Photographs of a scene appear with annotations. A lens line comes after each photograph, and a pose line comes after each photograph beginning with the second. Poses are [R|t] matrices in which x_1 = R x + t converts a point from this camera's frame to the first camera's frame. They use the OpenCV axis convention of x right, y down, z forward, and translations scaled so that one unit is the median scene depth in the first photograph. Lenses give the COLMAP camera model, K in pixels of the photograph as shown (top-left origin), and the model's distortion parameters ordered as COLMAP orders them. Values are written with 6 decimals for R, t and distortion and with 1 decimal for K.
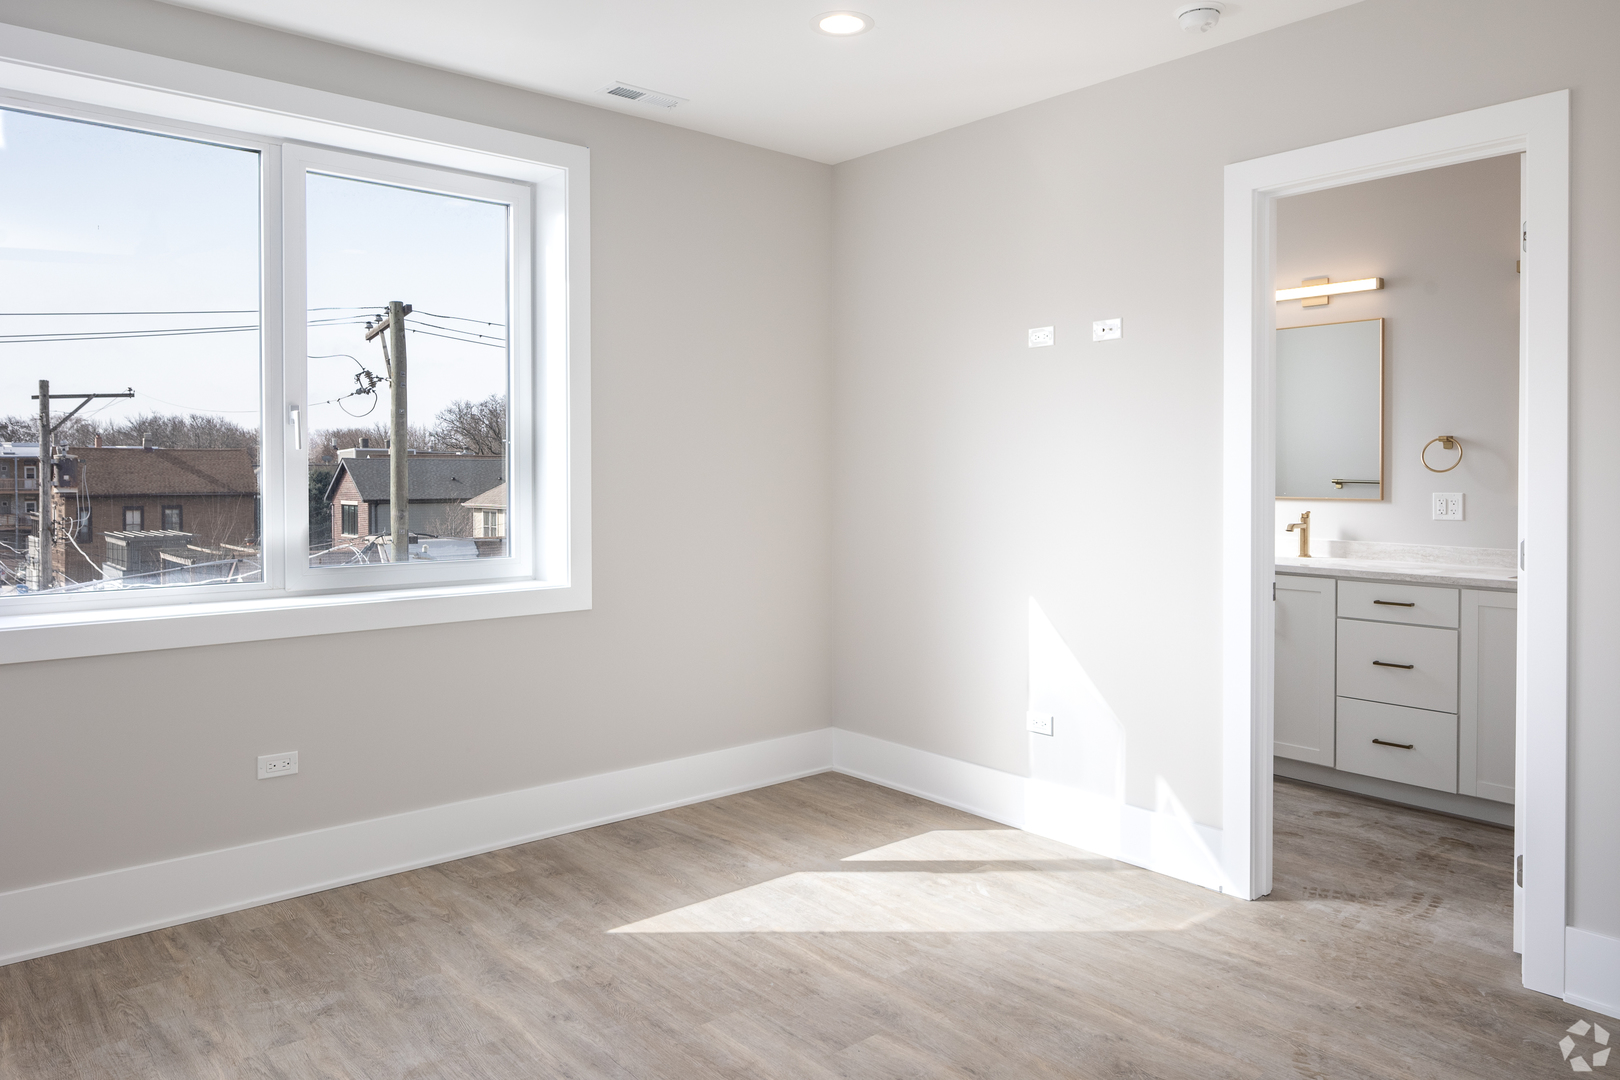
lens RADIAL K [[1095.6, 0, 804.6], [0, 1095.6, 486.2], [0, 0, 1]] dist [-0.006290, -0.000464]
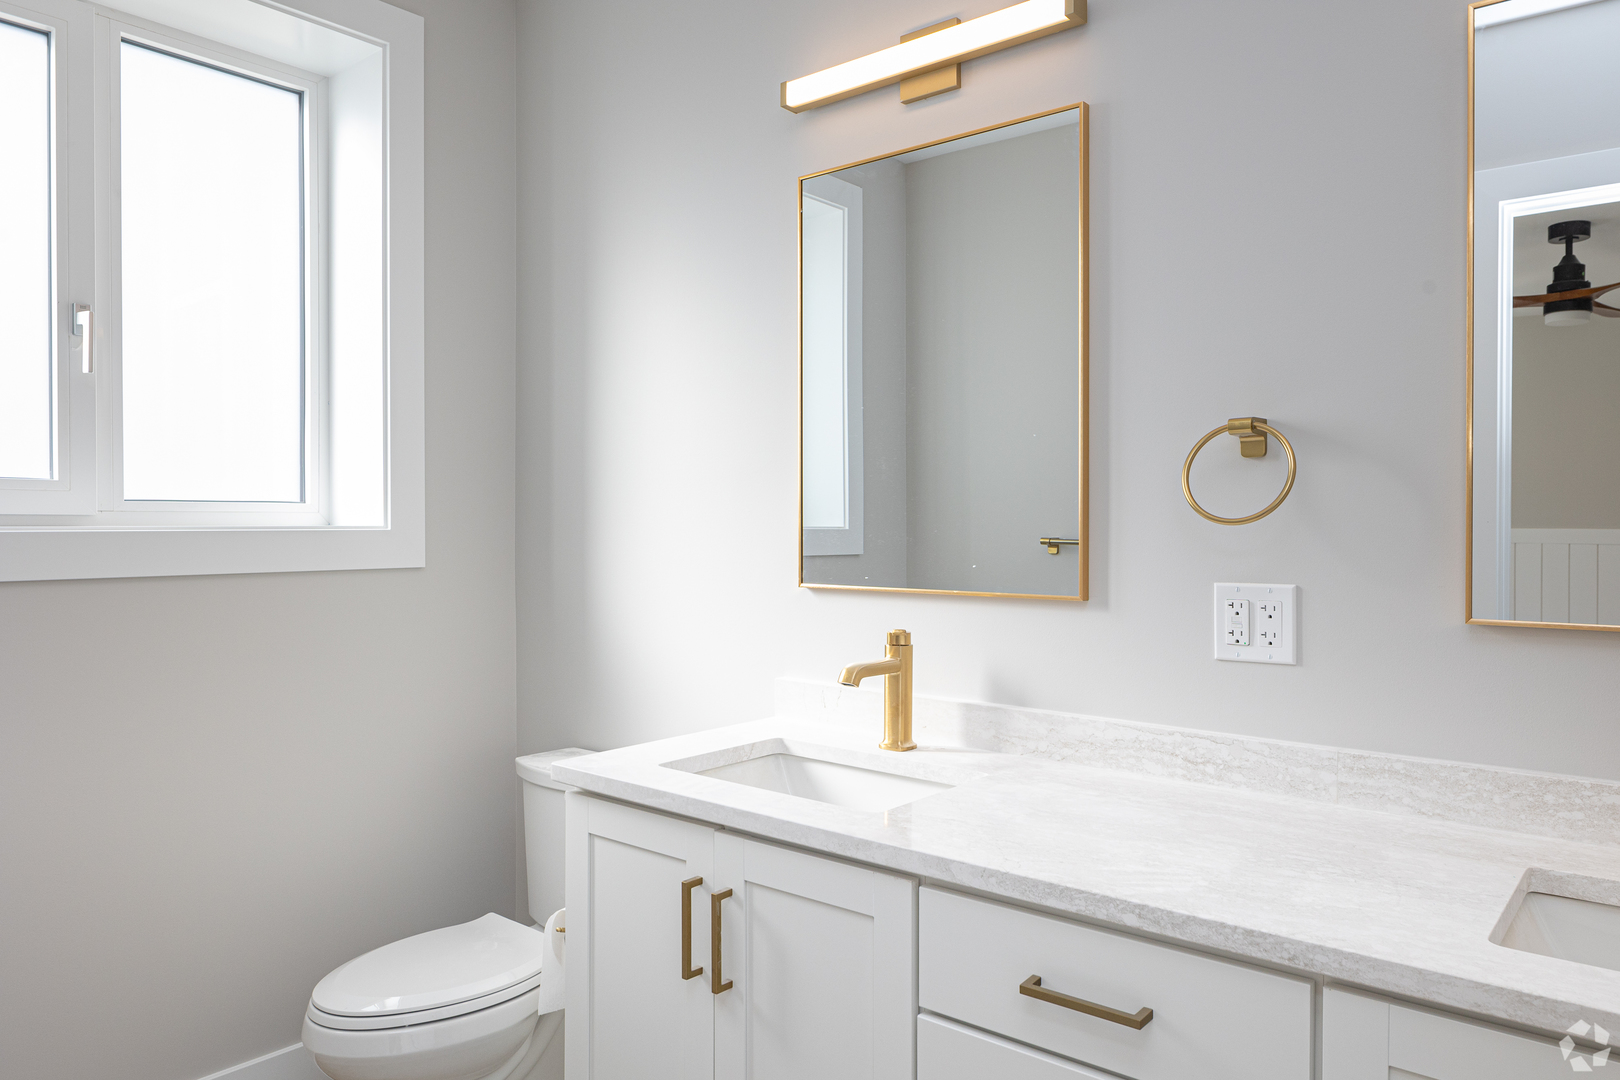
lens RADIAL K [[1095.6, 0, 810.2], [0, 1095.6, 537.3], [0, 0, 1]] dist [-0.006290, -0.000464]
pose [[0.985269, -0.001392, 0.171006, 0.386904], [0.002272, 0.999985, -0.004954, -0.007004], [-0.170996, 0.005270, 0.985258, 0.675543]]
